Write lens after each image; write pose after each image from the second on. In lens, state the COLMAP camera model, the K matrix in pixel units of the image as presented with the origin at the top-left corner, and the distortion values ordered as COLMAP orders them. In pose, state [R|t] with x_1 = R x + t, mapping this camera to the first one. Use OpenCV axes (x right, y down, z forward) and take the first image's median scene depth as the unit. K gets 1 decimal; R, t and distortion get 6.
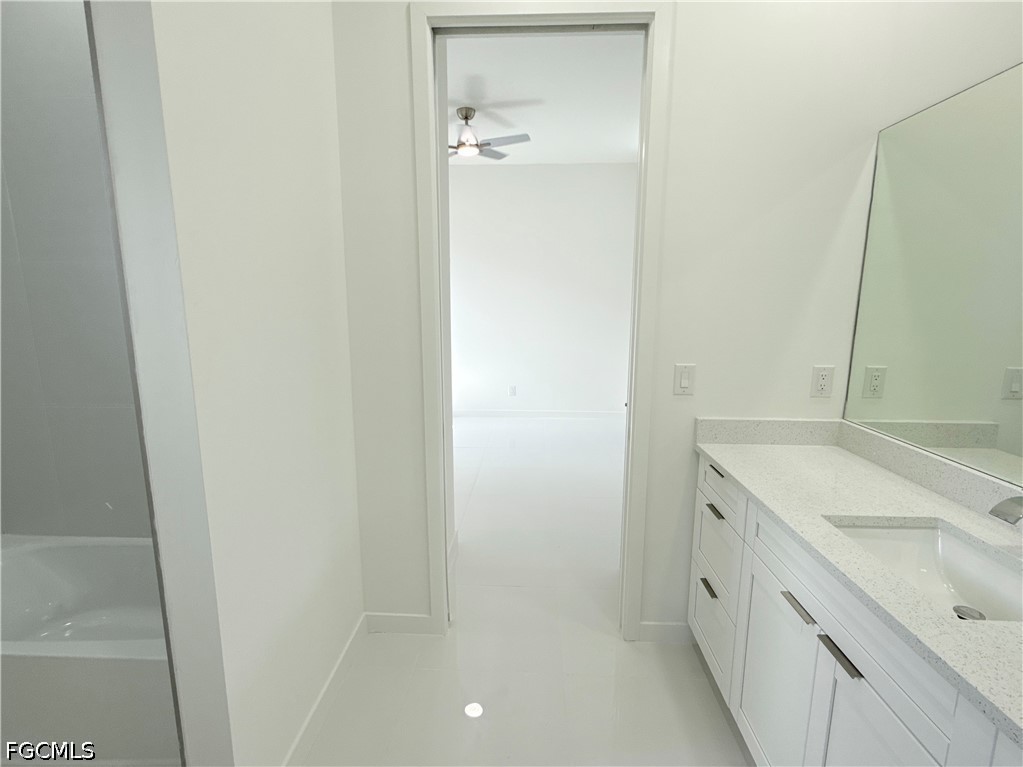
lens RADIAL K [[493.8, 0, 511.5], [0, 493.8, 383.5], [0, 0, 1]] dist [-0.001721, -0.000169]
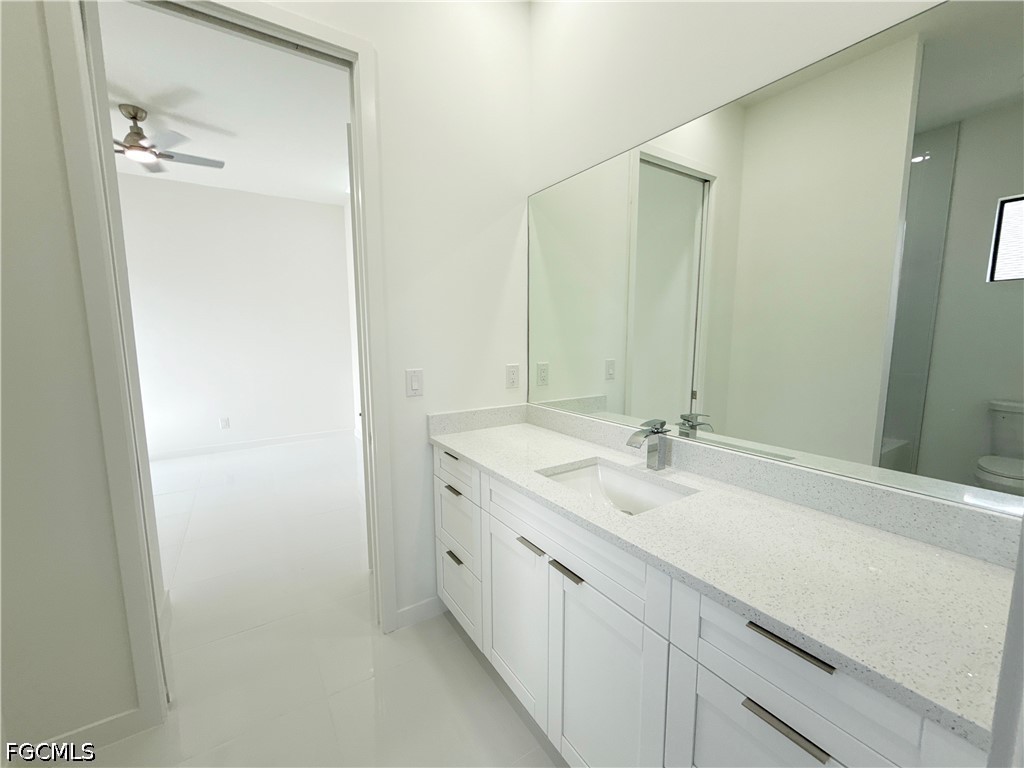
lens RADIAL K [[418.1, 0, 512.0], [0, 418.1, 384.0], [0, 0, 1]] dist [-0.001492, 0.000345]
pose [[0.810884, -0.078328, 0.579942, -0.030872], [0.107878, 0.994026, -0.016582, 0.038776], [-0.575178, 0.076009, 0.814489, 0.089675]]
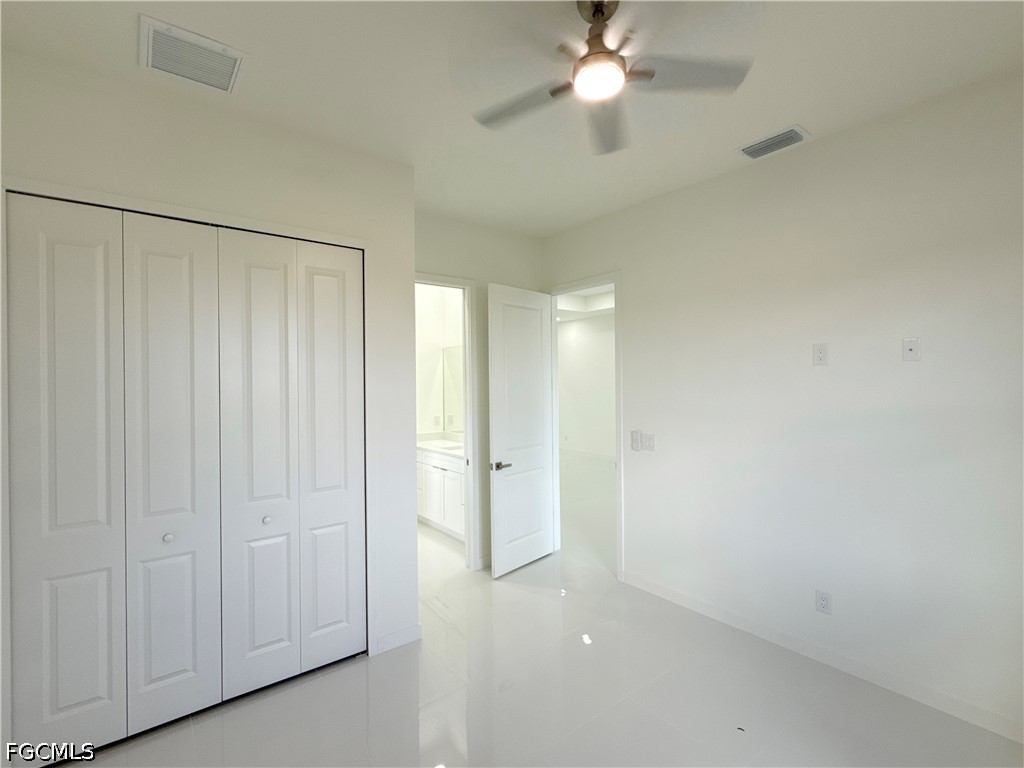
lens RADIAL K [[494.3, 0, 512.0], [0, 494.3, 384.0], [0, 0, 1]] dist [-0.001721, -0.000169]
pose [[0.758649, -0.014177, 0.651346, -1.197880], [0.120944, 0.985450, -0.119419, 0.227373], [-0.640175, 0.169374, 0.749325, -1.931971]]
